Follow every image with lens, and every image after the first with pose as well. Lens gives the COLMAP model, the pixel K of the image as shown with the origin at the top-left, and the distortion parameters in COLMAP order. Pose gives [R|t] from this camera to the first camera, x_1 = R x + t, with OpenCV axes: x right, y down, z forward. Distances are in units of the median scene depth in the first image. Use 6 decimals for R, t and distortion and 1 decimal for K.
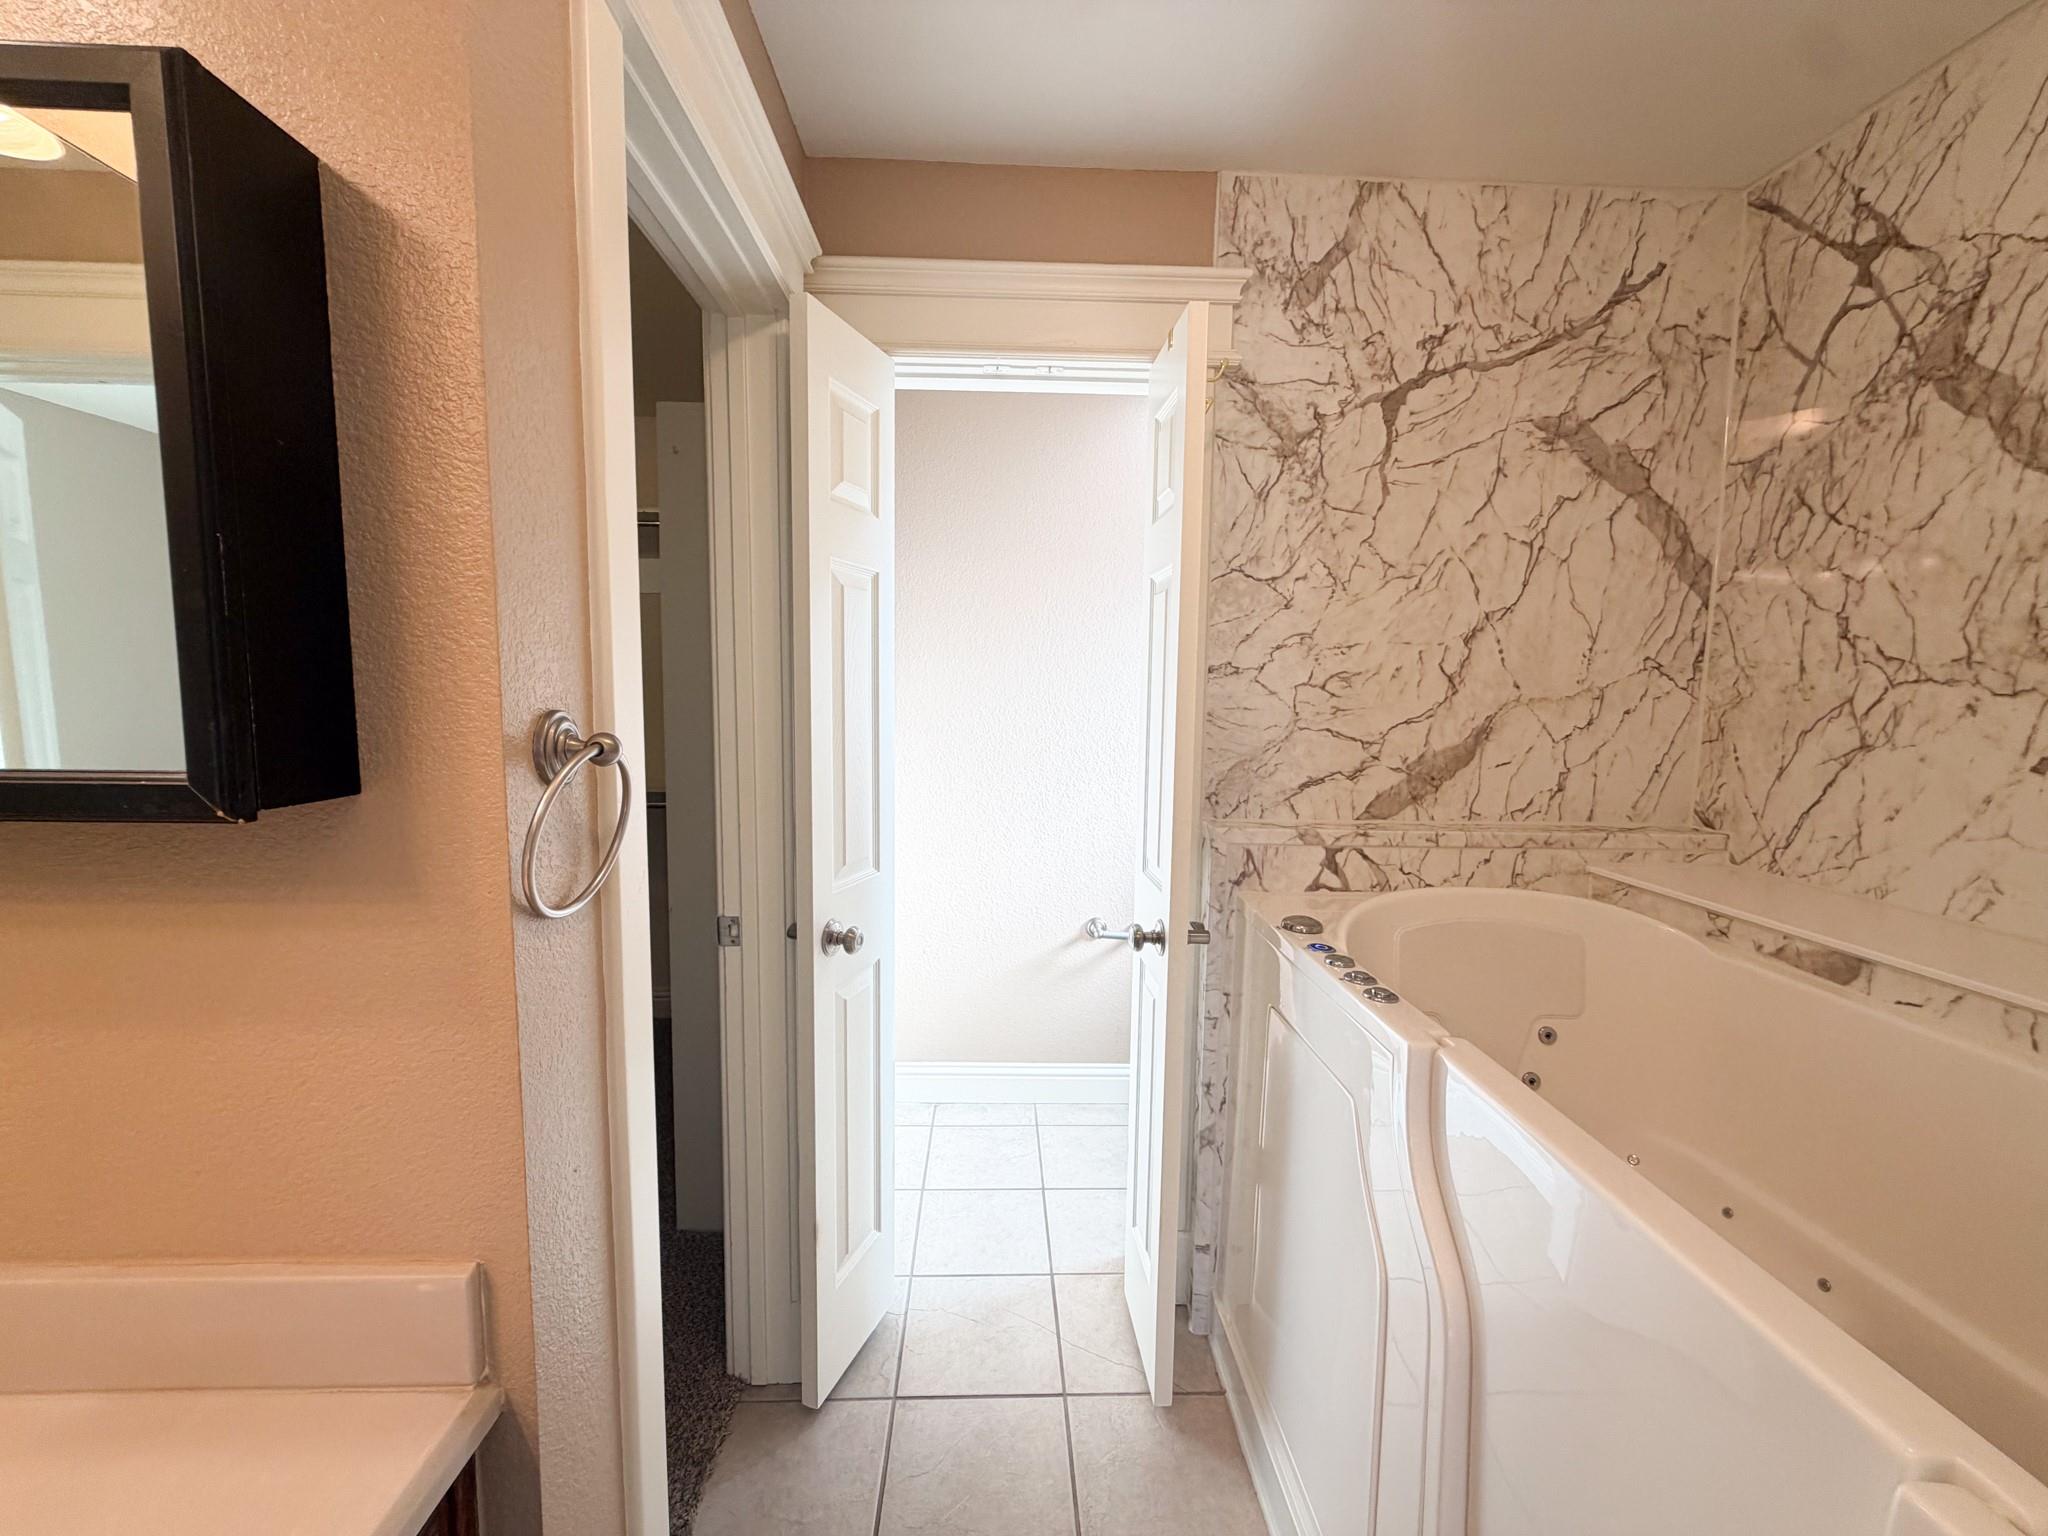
lens RADIAL K [[826.0, 0, 1022.5], [0, 826.0, 766.7], [0, 0, 1]] dist [-0.000980, 0.001120]
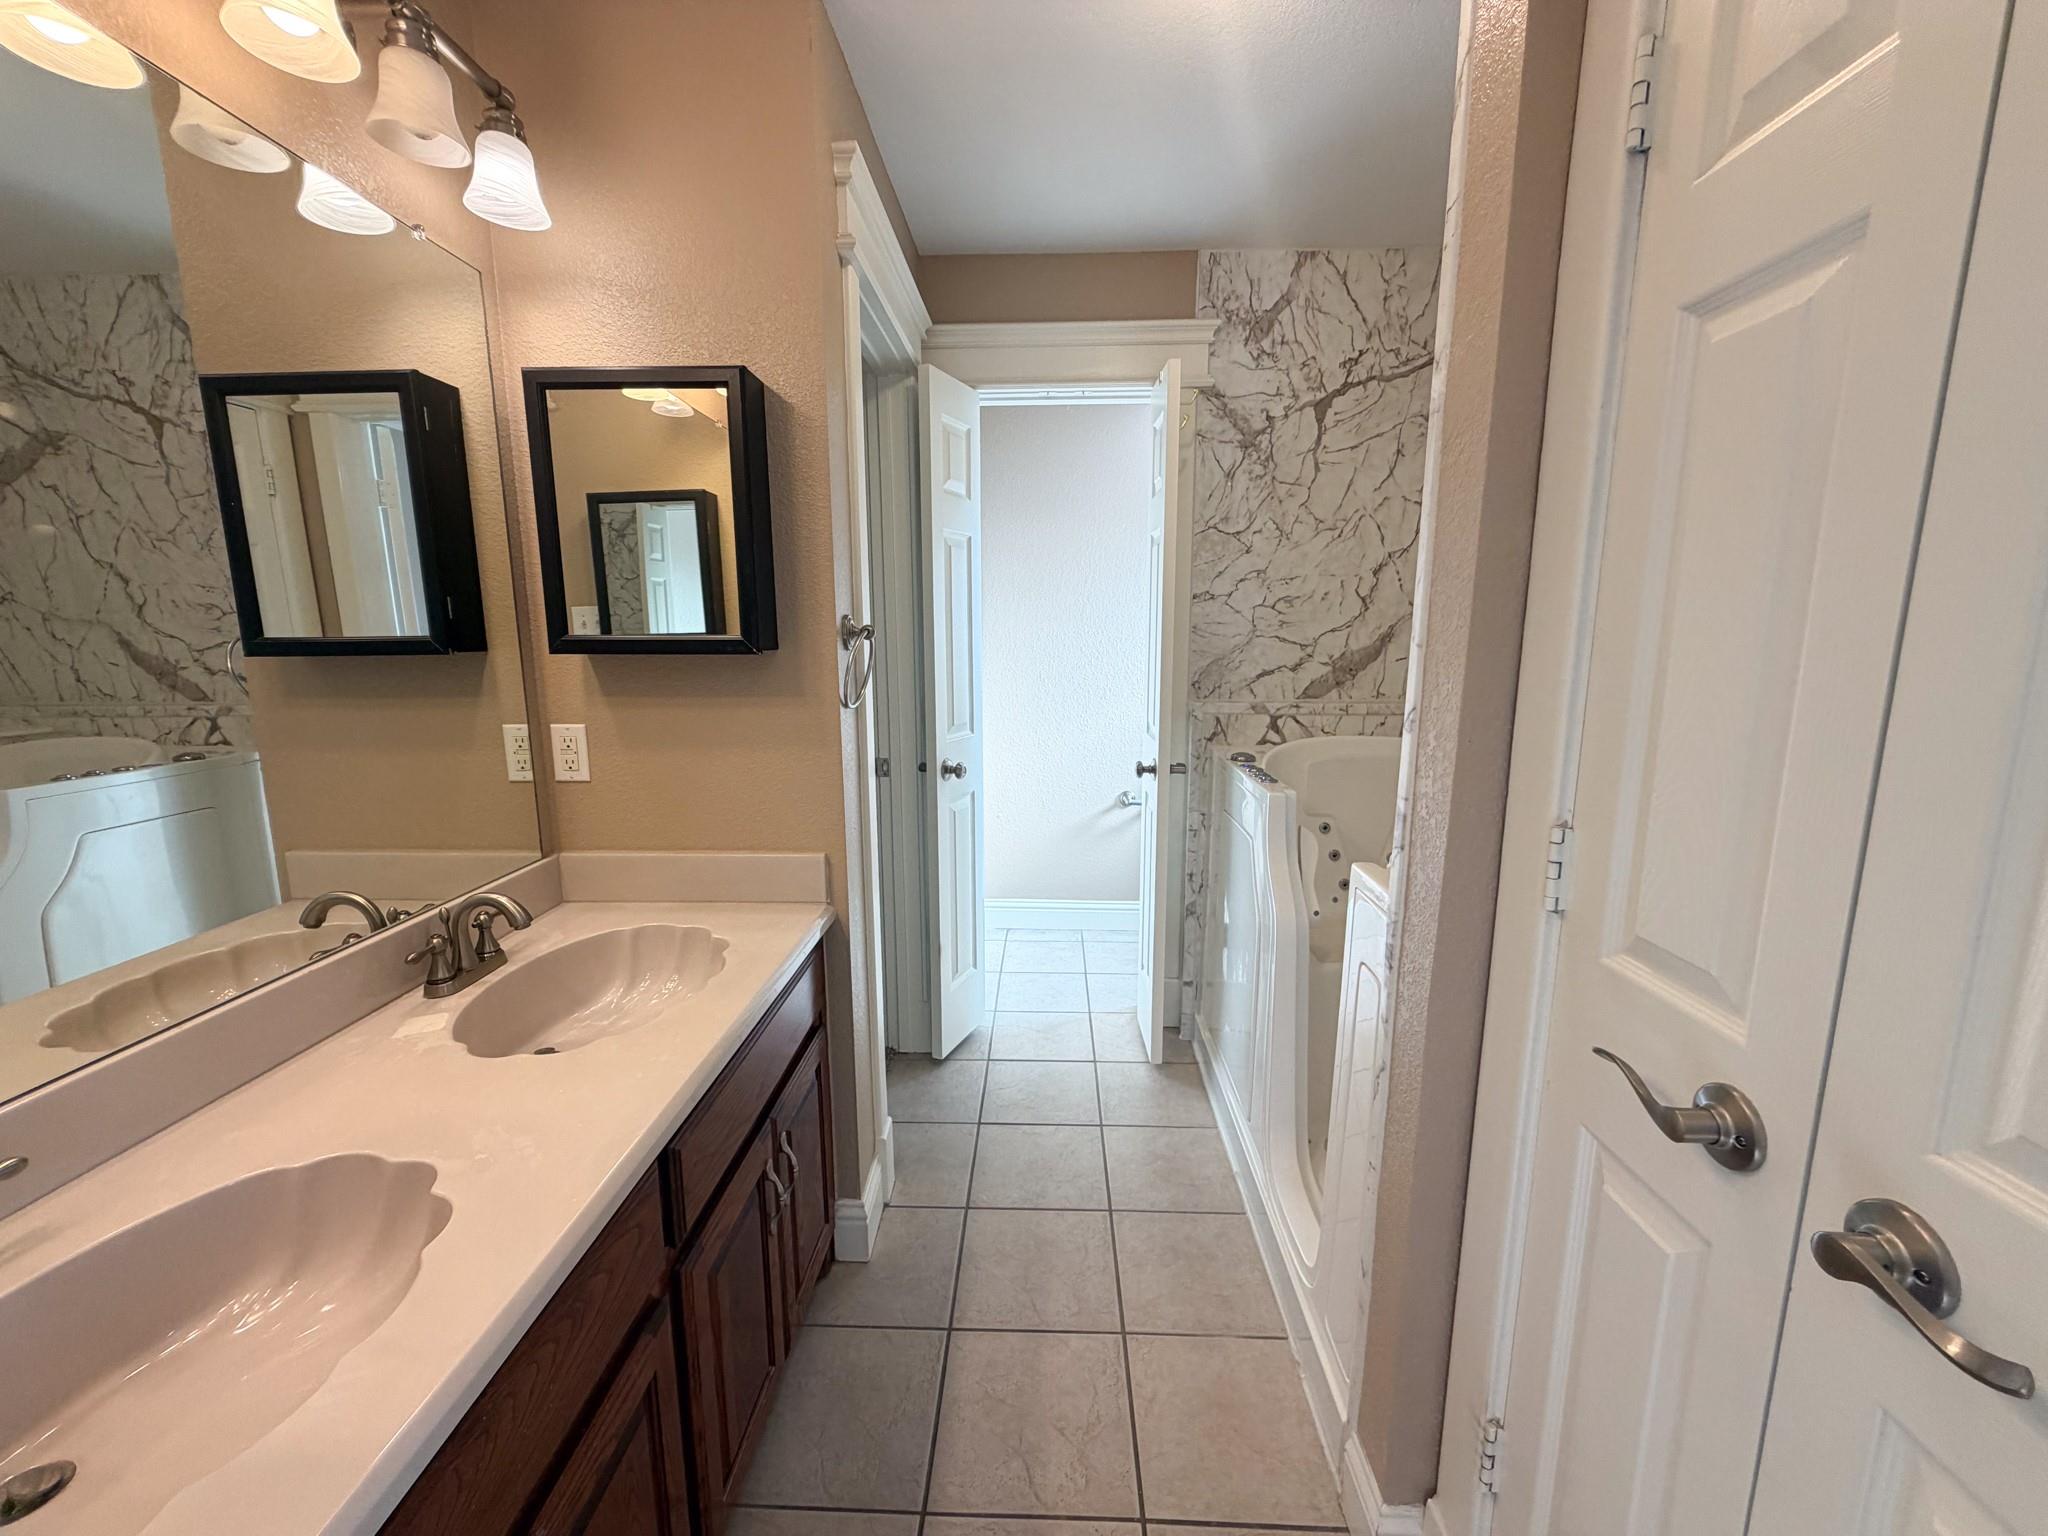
lens RADIAL K [[826.0, 0, 1016.9], [0, 826.0, 770.8], [0, 0, 1]] dist [-0.000980, 0.001120]
pose [[0.997009, -0.003956, -0.077188, 0.025393], [0.009719, 0.997179, 0.074427, 0.082170], [0.076676, -0.074955, 0.994235, -0.528727]]
